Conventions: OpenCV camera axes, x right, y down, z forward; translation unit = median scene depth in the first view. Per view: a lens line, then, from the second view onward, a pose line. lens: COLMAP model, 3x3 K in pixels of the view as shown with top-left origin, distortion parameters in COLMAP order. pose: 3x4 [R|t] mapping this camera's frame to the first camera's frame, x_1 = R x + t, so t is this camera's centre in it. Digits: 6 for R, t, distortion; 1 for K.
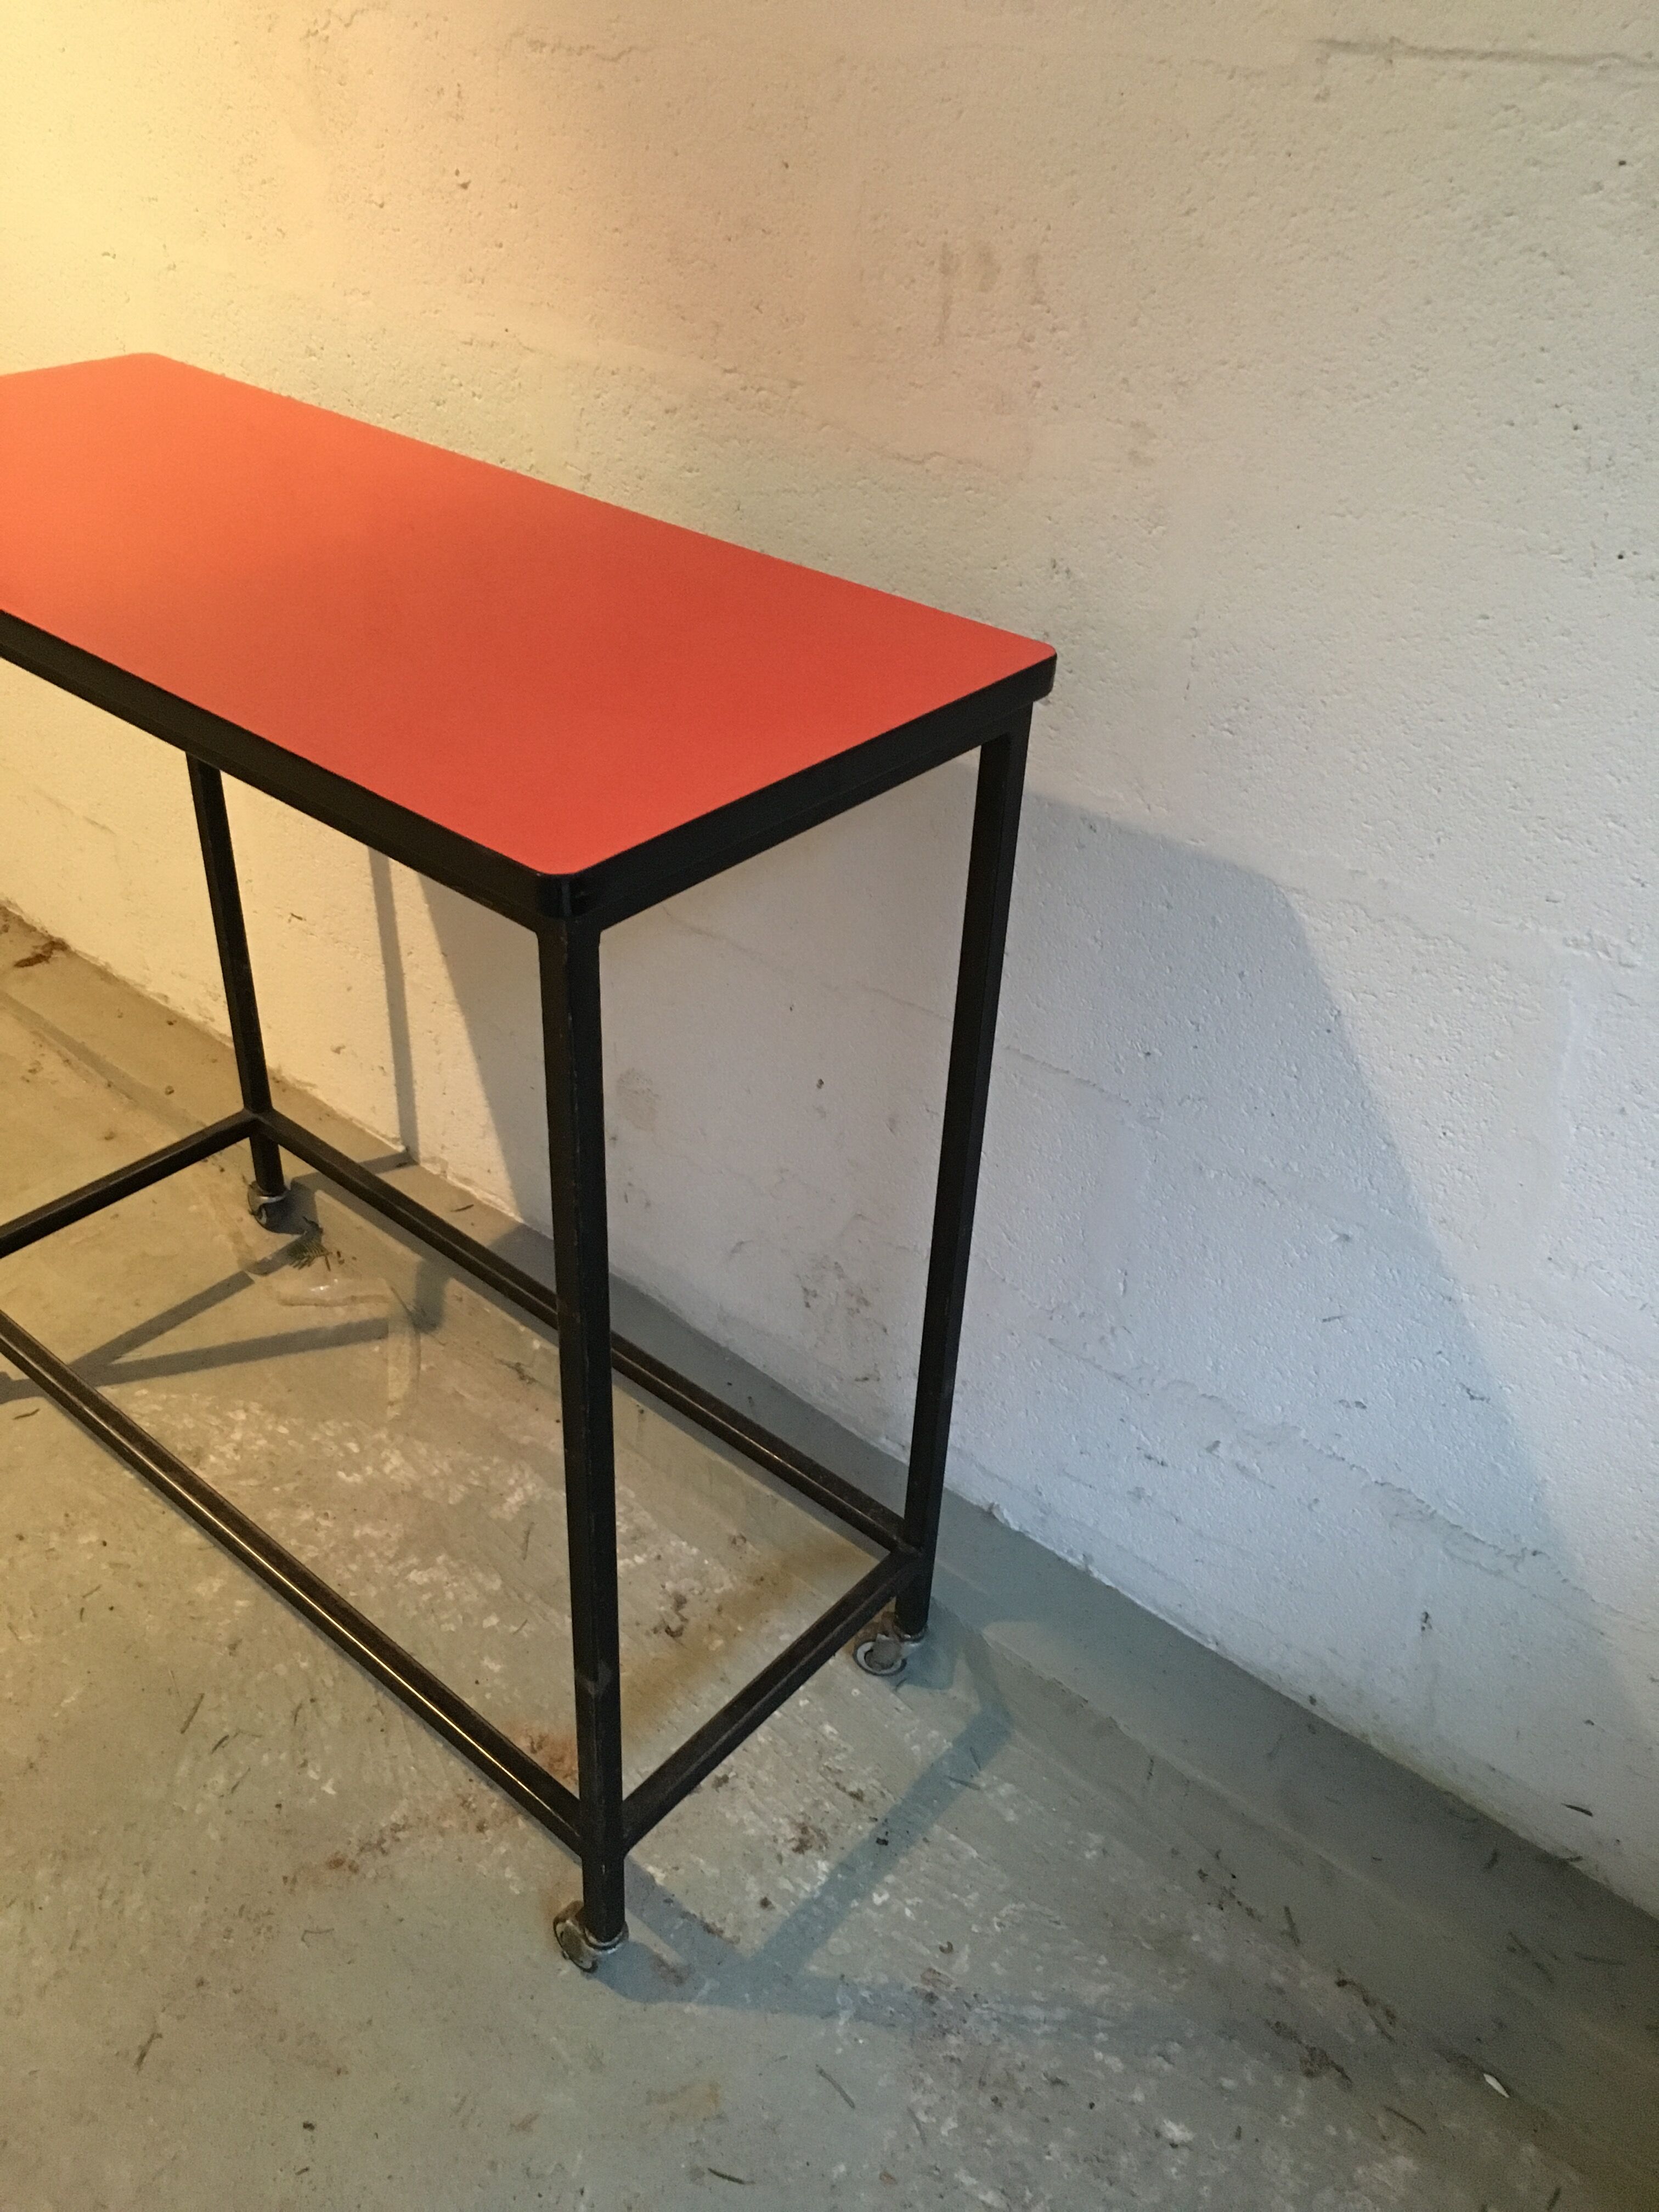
lens RADIAL K [[1869.9, 0, 832.8], [0, 1869.9, 1094.2], [0, 0, 1]] dist [0.085897, -0.107023]
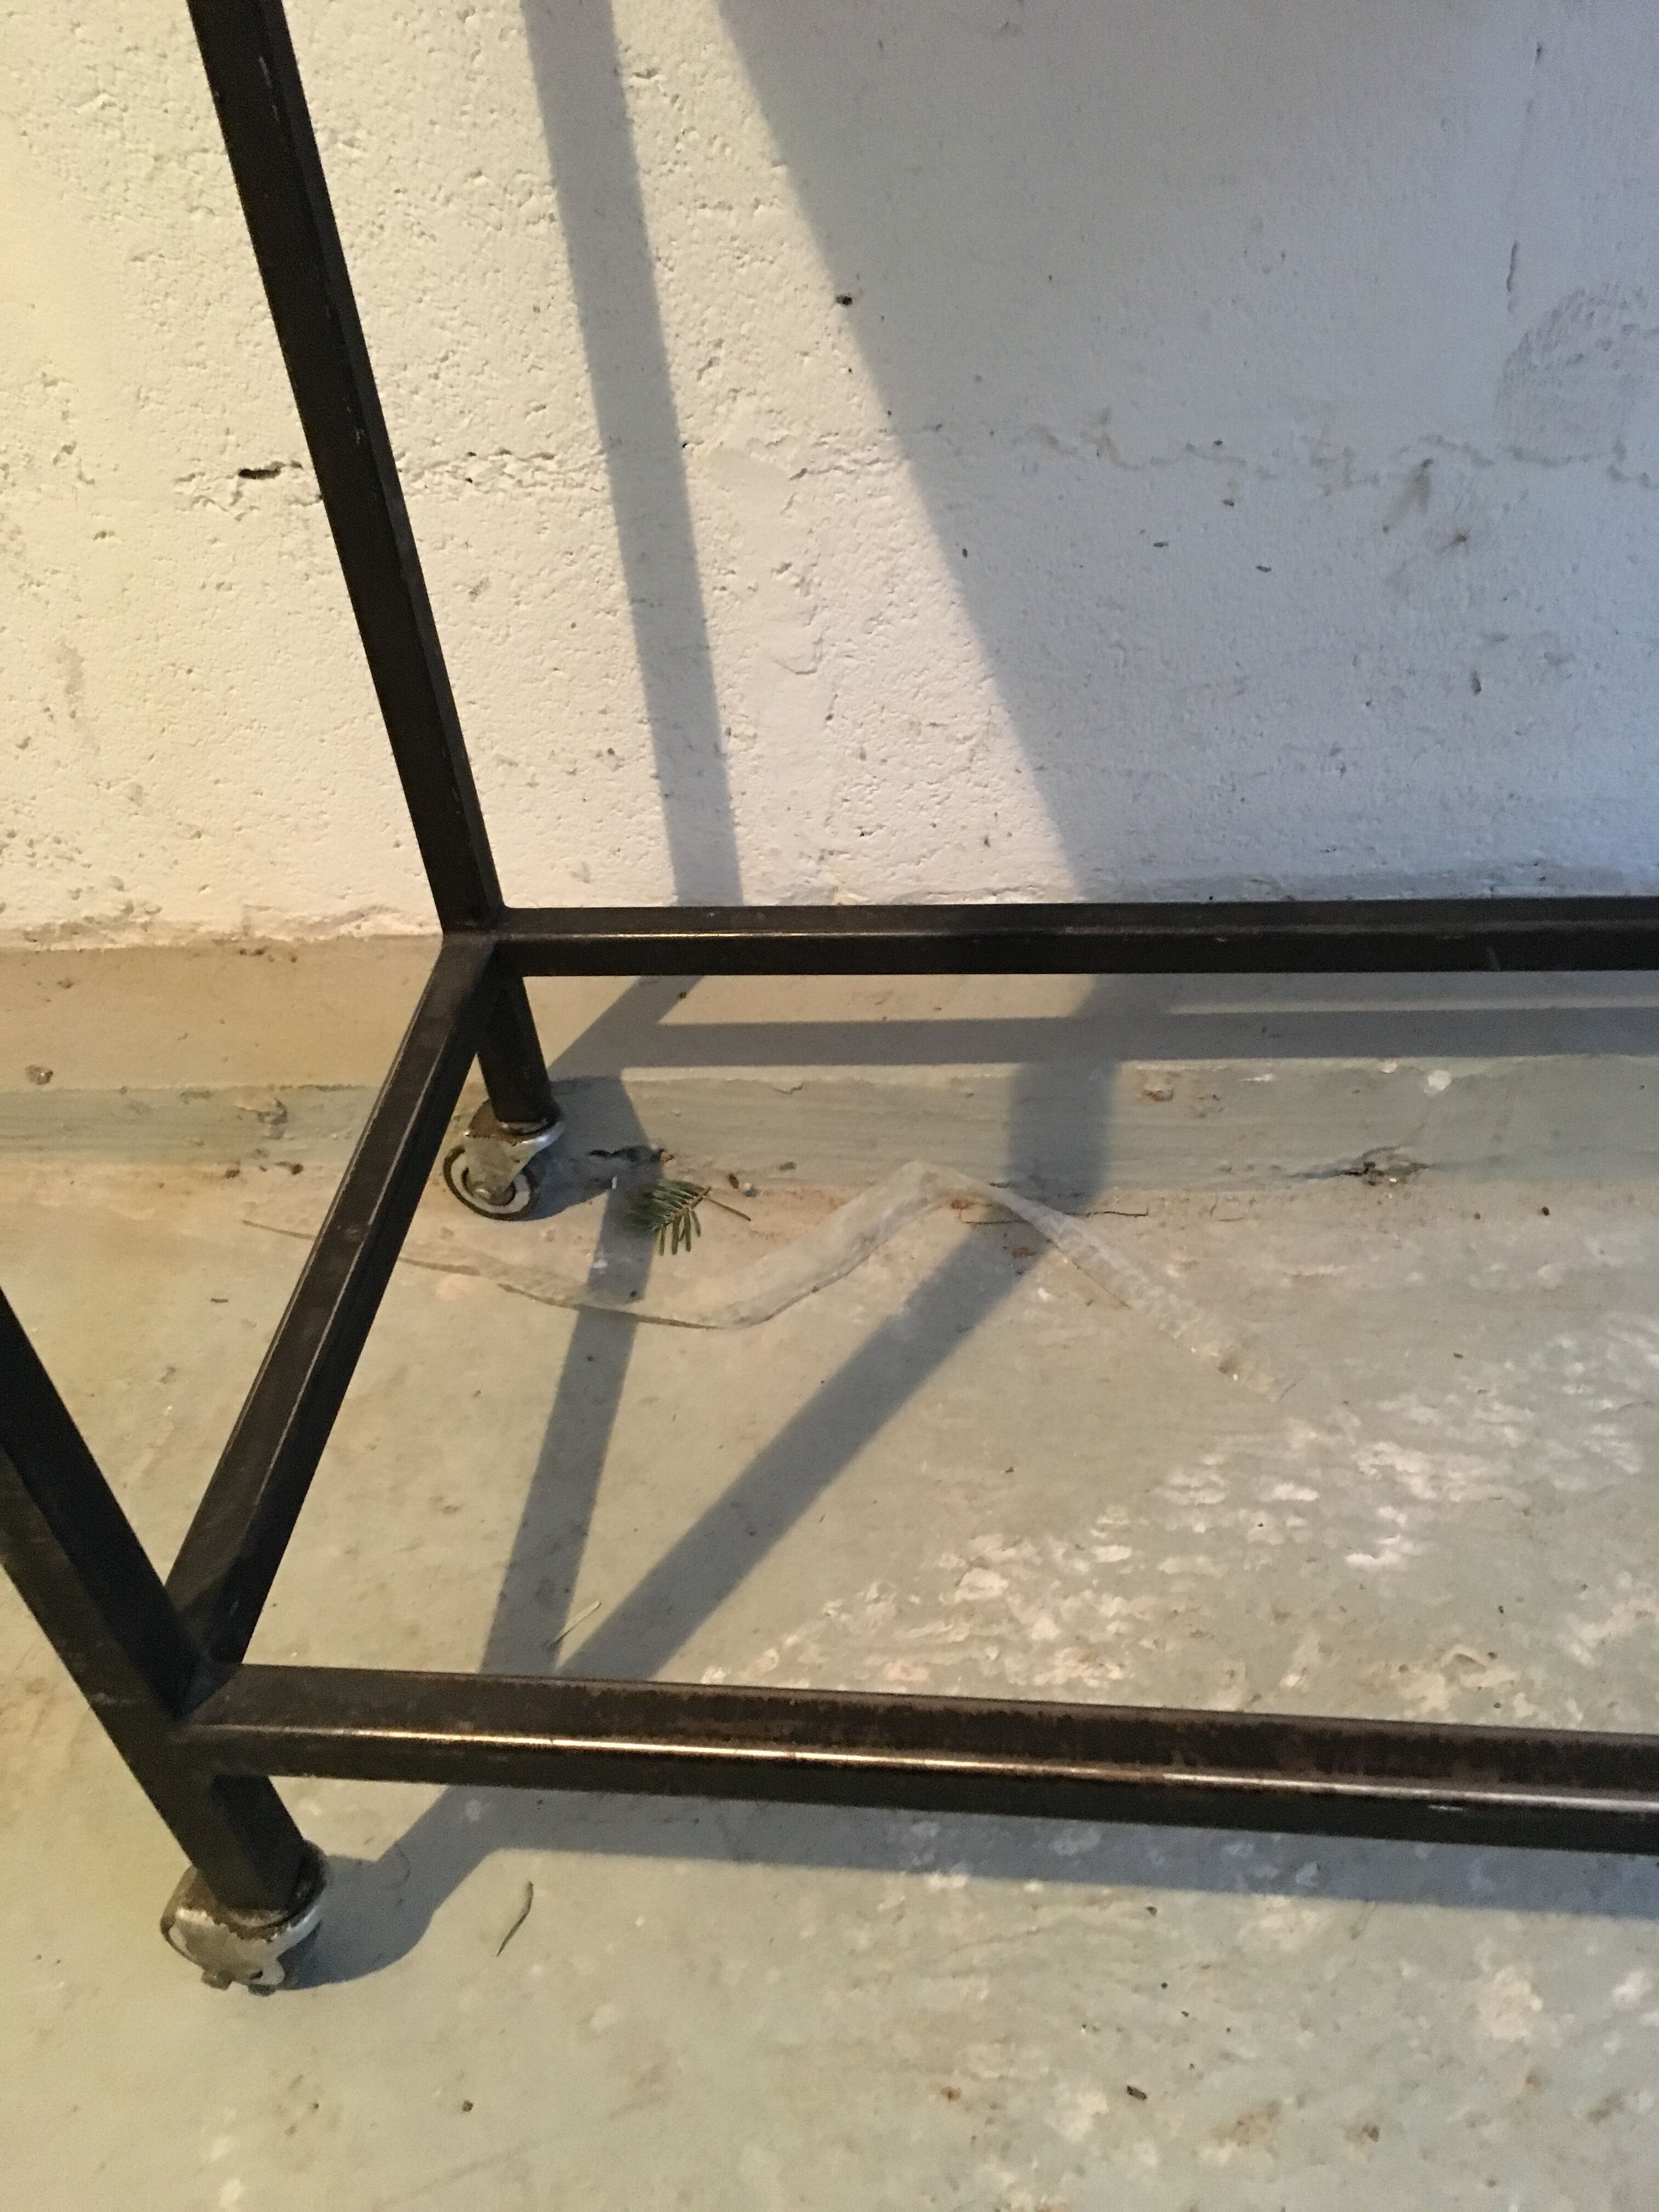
lens RADIAL K [[1881.1, 0, 836.9], [0, 1881.1, 1084.4], [0, 0, 1]] dist [0.067274, -0.092092]
pose [[0.817247, -0.450593, 0.359267, -0.535199], [0.417602, 0.892657, 0.169624, 0.003088], [-0.397134, 0.011406, 0.917690, 0.820206]]
